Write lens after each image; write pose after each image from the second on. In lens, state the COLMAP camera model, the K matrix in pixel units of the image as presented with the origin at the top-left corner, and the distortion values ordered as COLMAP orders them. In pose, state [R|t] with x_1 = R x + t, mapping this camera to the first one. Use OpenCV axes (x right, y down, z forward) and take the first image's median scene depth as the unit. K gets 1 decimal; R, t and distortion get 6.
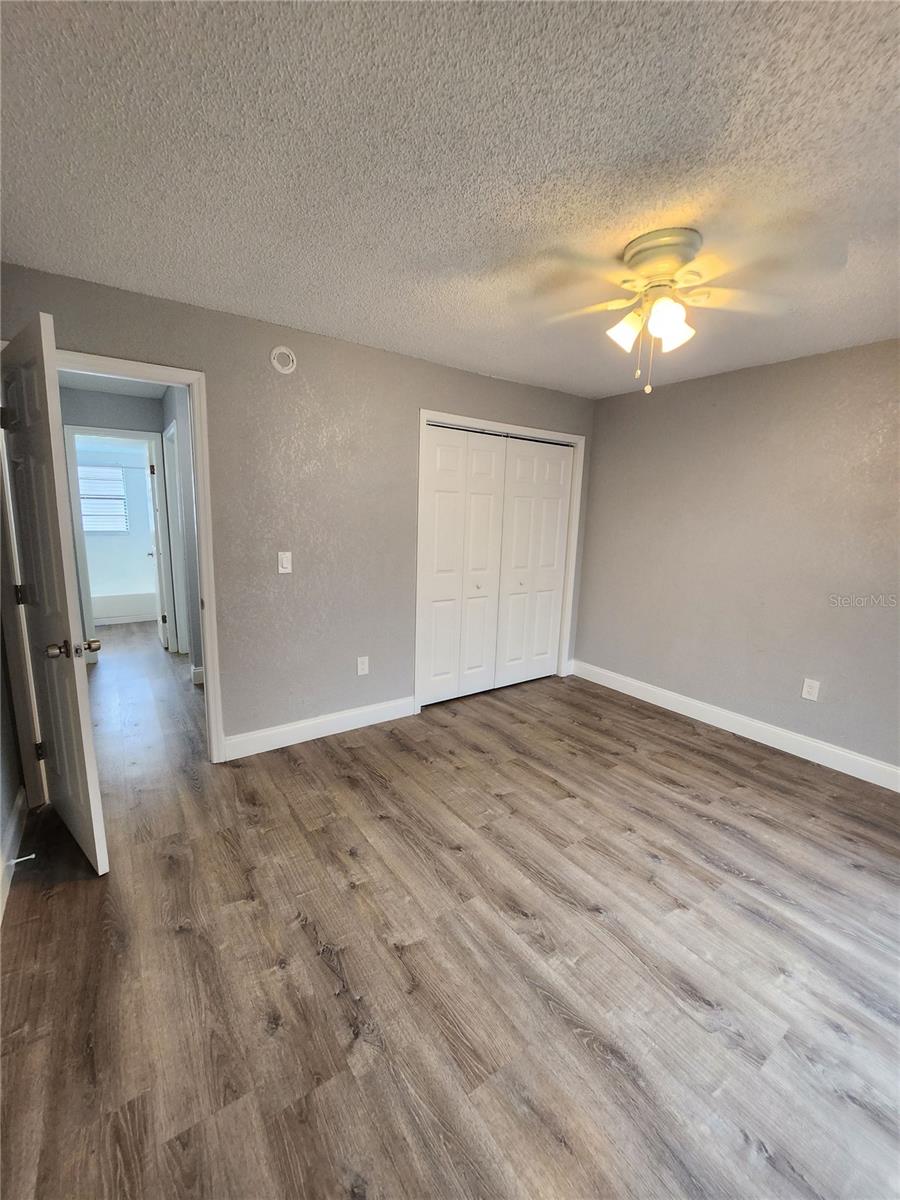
lens RADIAL K [[479.7, 0, 438.9], [0, 479.7, 600.8], [0, 0, 1]] dist [-0.018630, -0.000261]
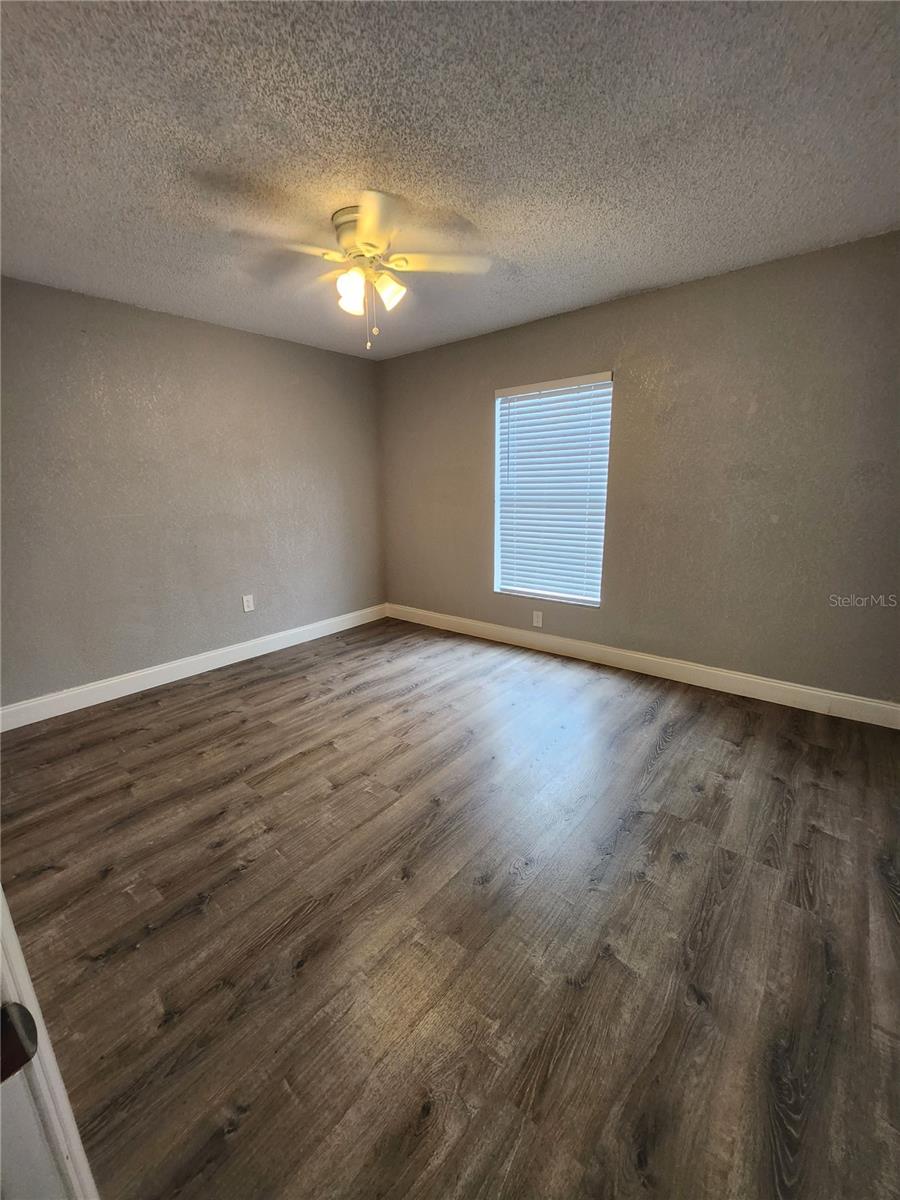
lens RADIAL K [[479.7, 0, 438.9], [0, 479.7, 600.8], [0, 0, 1]] dist [-0.018630, -0.000261]
pose [[-0.264504, -0.248846, 0.931726, -0.644108], [0.185653, 0.934925, 0.302405, -0.131855], [-0.946346, 0.252965, -0.201092, 0.914033]]
